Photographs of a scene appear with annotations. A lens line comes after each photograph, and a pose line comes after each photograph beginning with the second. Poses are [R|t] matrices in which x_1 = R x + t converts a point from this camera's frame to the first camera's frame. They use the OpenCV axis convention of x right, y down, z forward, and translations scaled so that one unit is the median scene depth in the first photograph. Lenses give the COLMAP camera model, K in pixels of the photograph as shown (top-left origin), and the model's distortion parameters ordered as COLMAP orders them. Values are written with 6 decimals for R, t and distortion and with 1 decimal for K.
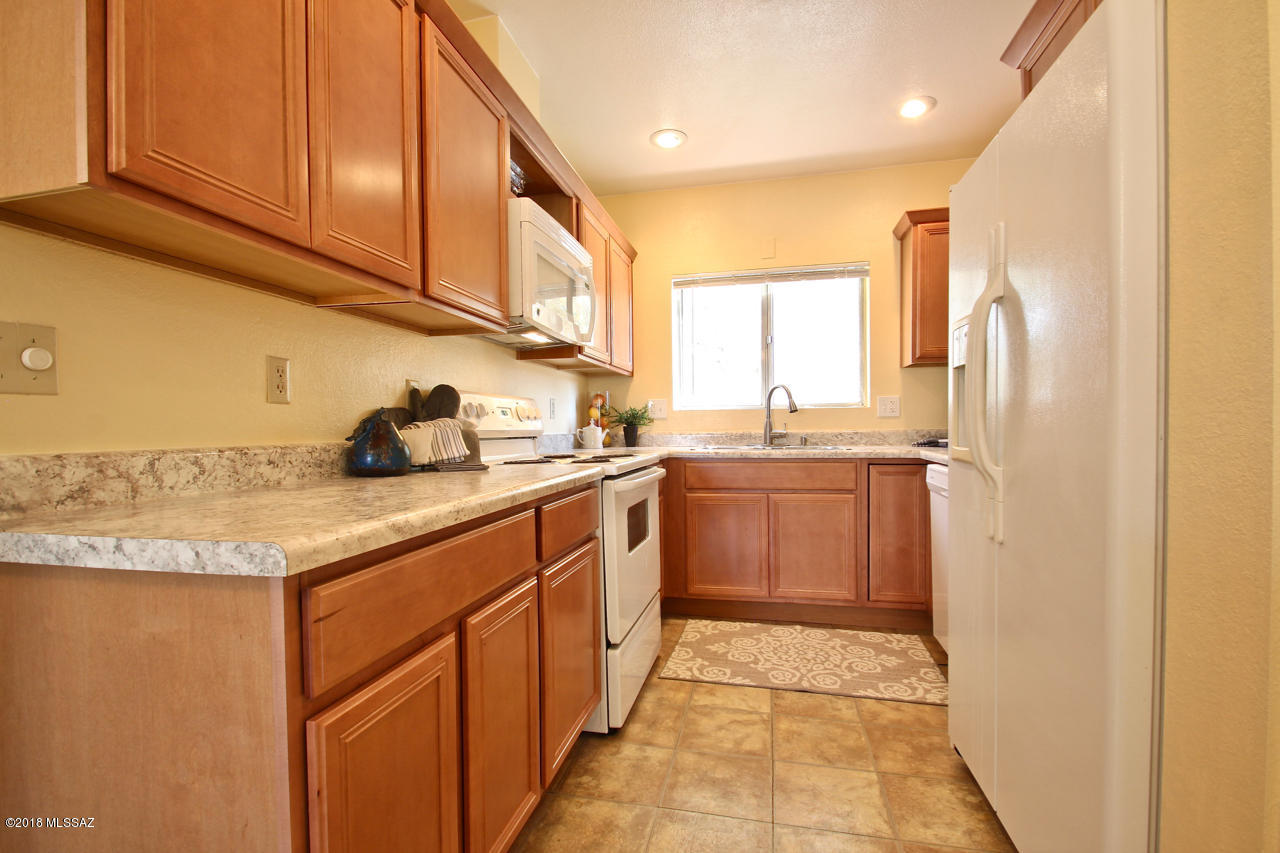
lens RADIAL K [[594.6, 0, 631.4], [0, 594.6, 444.0], [0, 0, 1]] dist [0.017797, -0.020194]
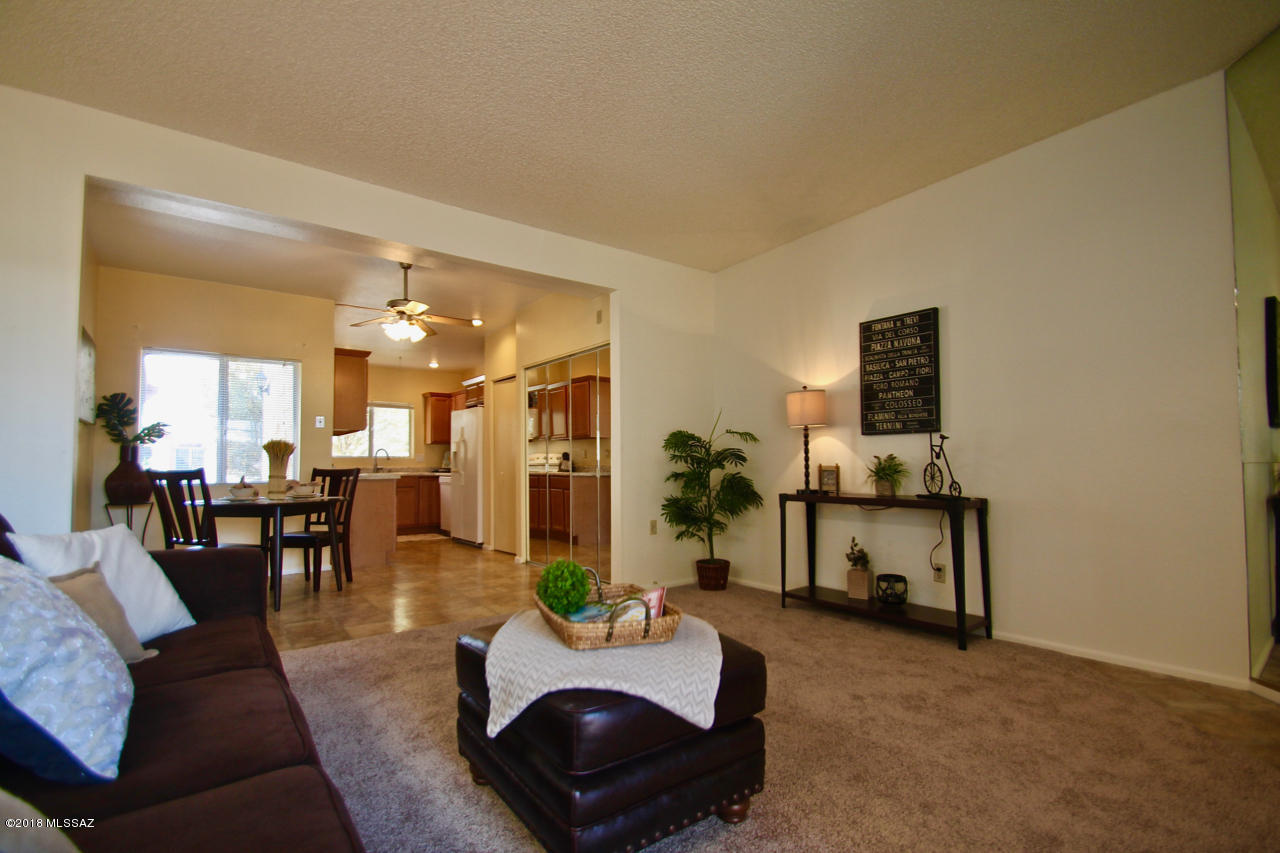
lens RADIAL K [[594.6, 0, 631.4], [0, 594.6, 444.0], [0, 0, 1]] dist [0.017797, -0.020194]
pose [[0.640531, 0.038531, 0.766965, -1.263547], [0.019110, 0.997631, -0.066079, 0.085775], [-0.767695, 0.056982, 0.638277, -1.795164]]
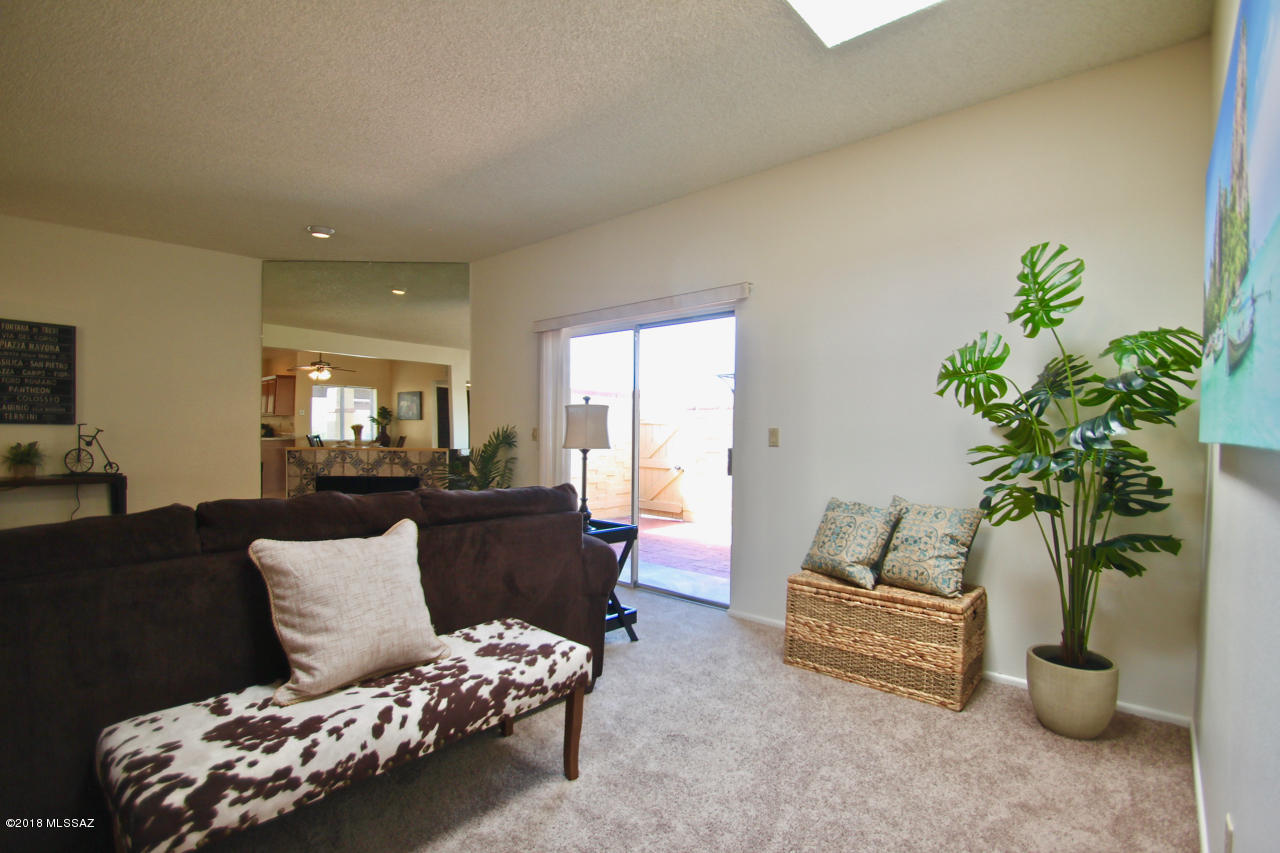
lens RADIAL K [[594.6, 0, 631.4], [0, 594.6, 444.0], [0, 0, 1]] dist [0.017797, -0.020194]
pose [[-0.879546, -0.008010, 0.475746, -1.980260], [0.013073, 0.999074, 0.040990, -0.003536], [-0.475634, 0.042272, -0.878627, -0.788602]]
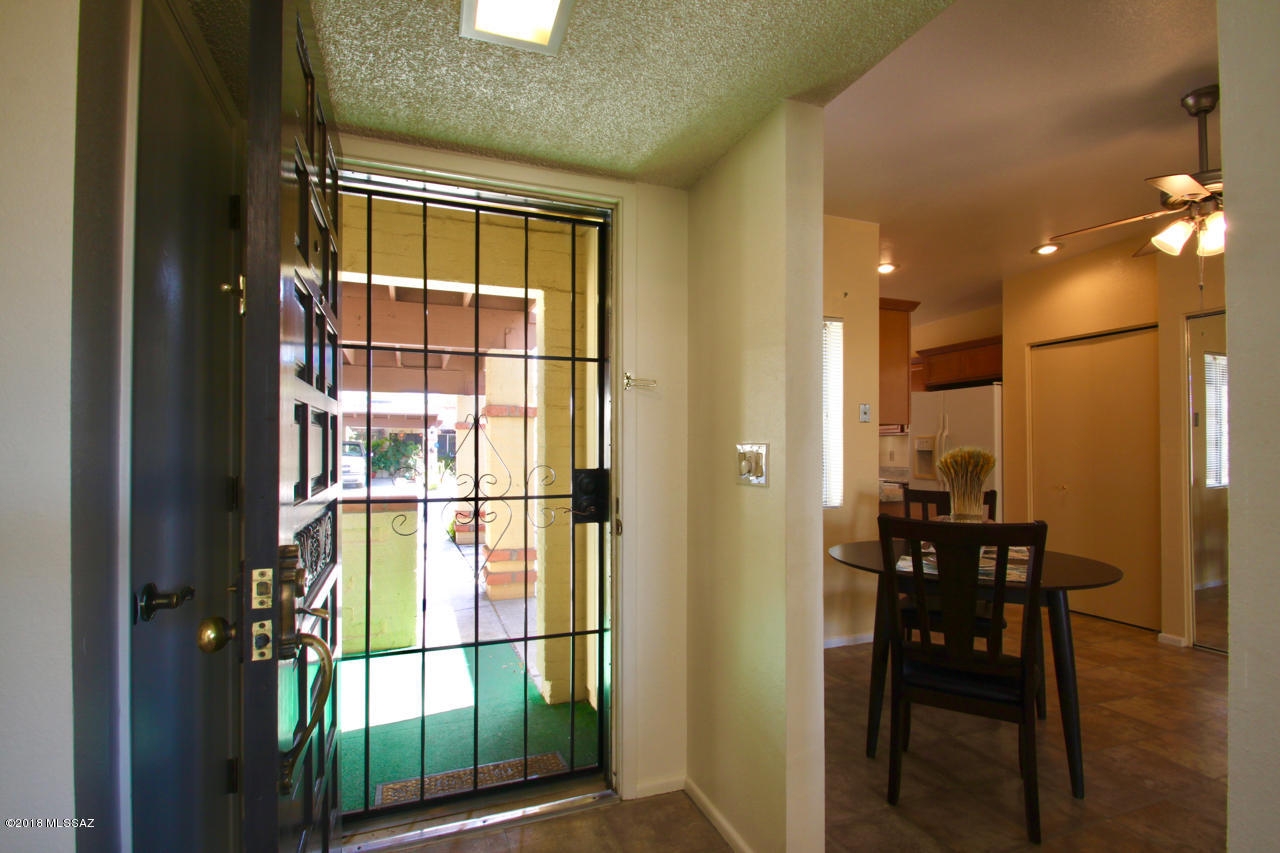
lens RADIAL K [[614.4, 0, 633.4], [0, 614.4, 443.5], [0, 0, 1]] dist [-0.000704, -0.008081]
pose [[0.824075, 0.017034, 0.566225, -1.568149], [0.006815, 0.999177, -0.039978, -0.025399], [-0.566440, 0.036803, 0.823281, -0.519502]]
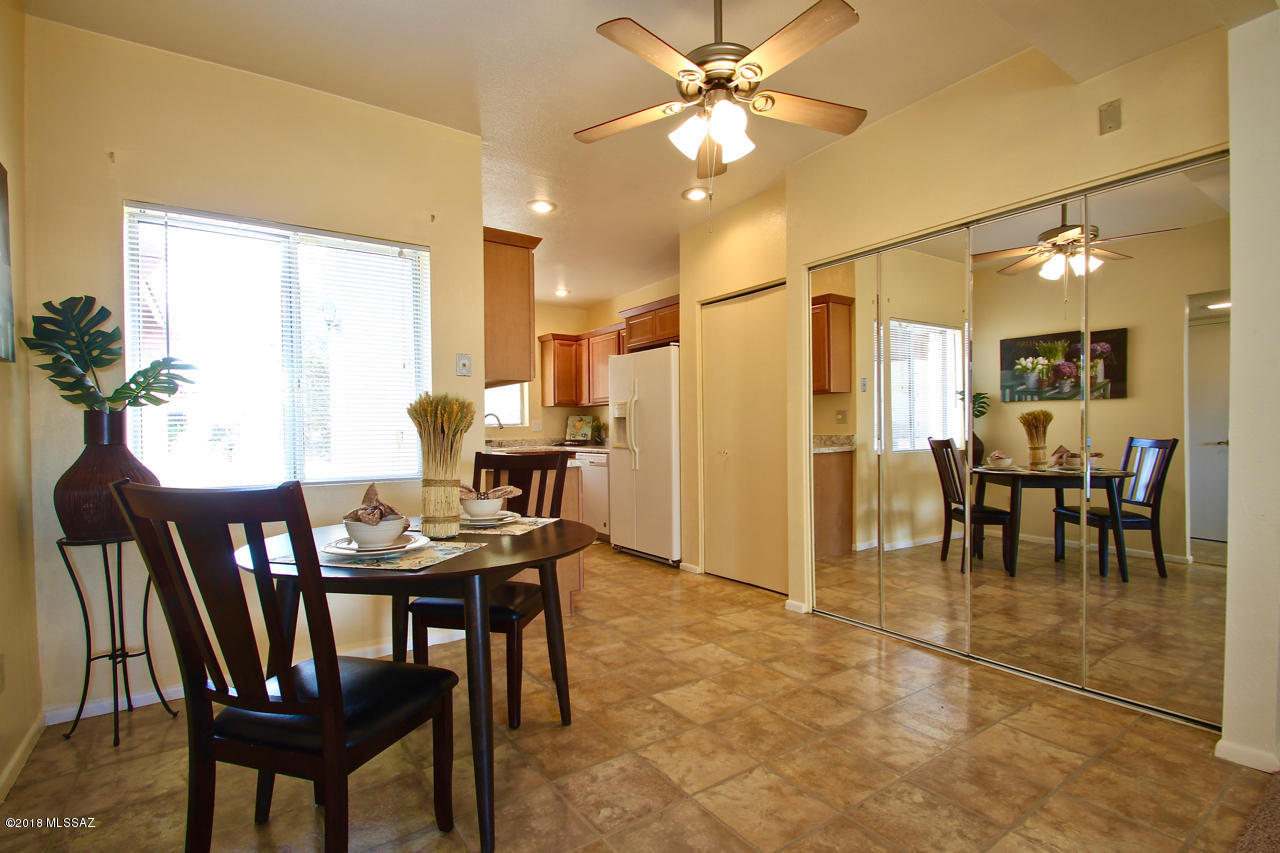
lens RADIAL K [[597.6, 0, 633.6], [0, 597.6, 443.1], [0, 0, 1]] dist [0.008981, -0.014830]
pose [[0.668031, -0.010075, 0.744066, -1.001530], [0.022503, 0.999725, -0.006667, 0.015978], [-0.743793, 0.021198, 0.668073, -0.664916]]
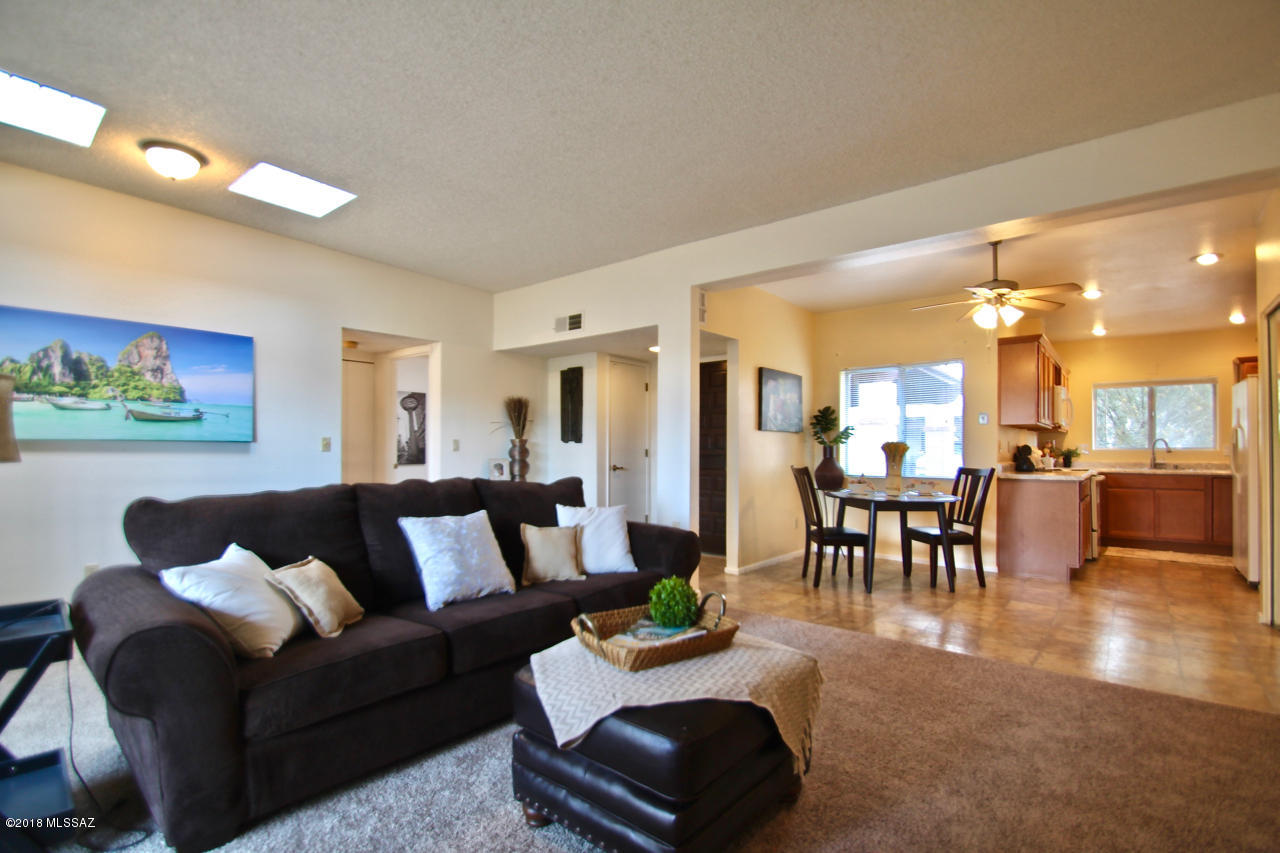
lens RADIAL K [[594.6, 0, 631.4], [0, 594.6, 444.0], [0, 0, 1]] dist [0.017797, -0.020194]
pose [[0.892858, 0.012113, -0.450175, -0.545071], [-0.027794, 0.999215, -0.028239, 0.031398], [0.449479, 0.037726, 0.892494, -1.975044]]
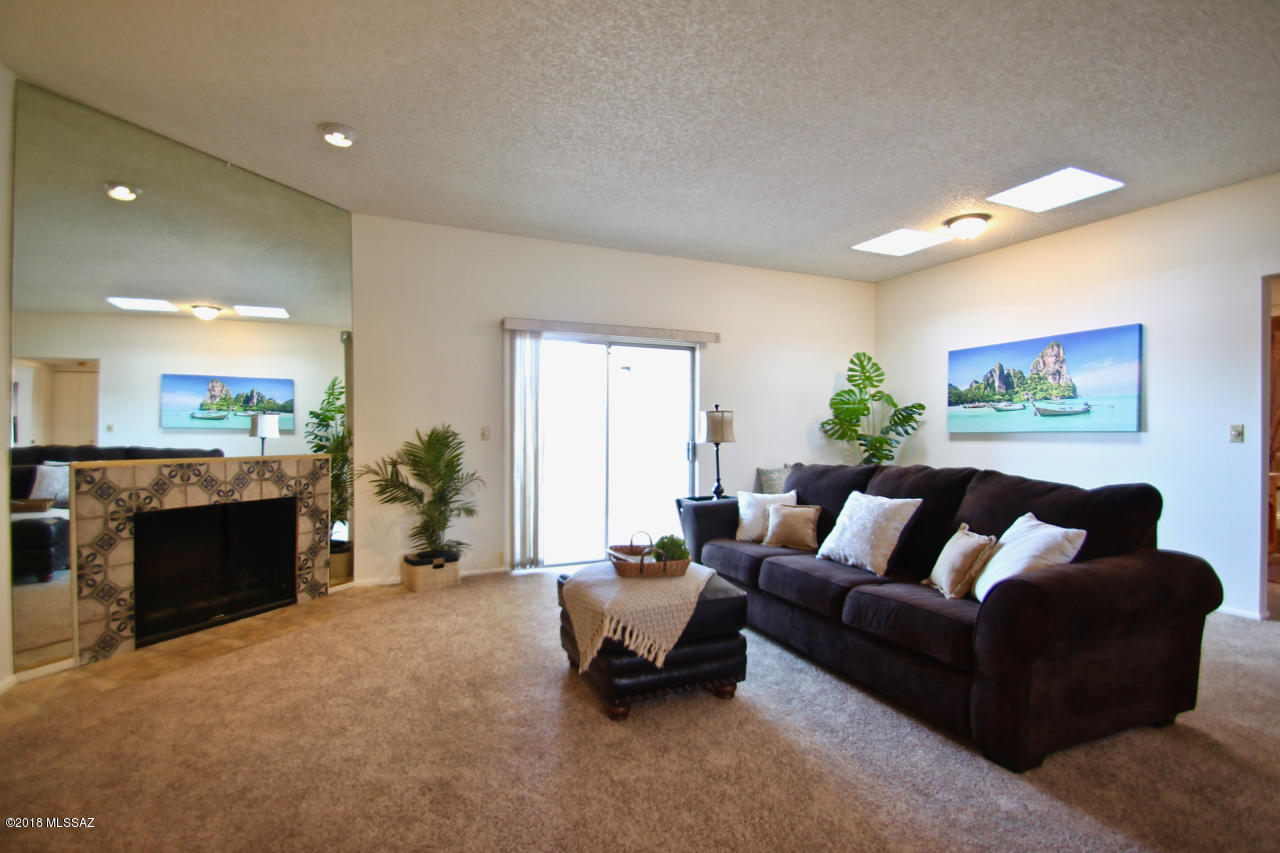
lens RADIAL K [[594.6, 0, 631.4], [0, 594.6, 444.0], [0, 0, 1]] dist [0.017797, -0.020194]
pose [[-0.807178, 0.018294, -0.590025, -0.216654], [-0.009664, 0.998976, 0.044194, -0.012404], [0.590229, 0.041374, -0.806175, -0.614554]]
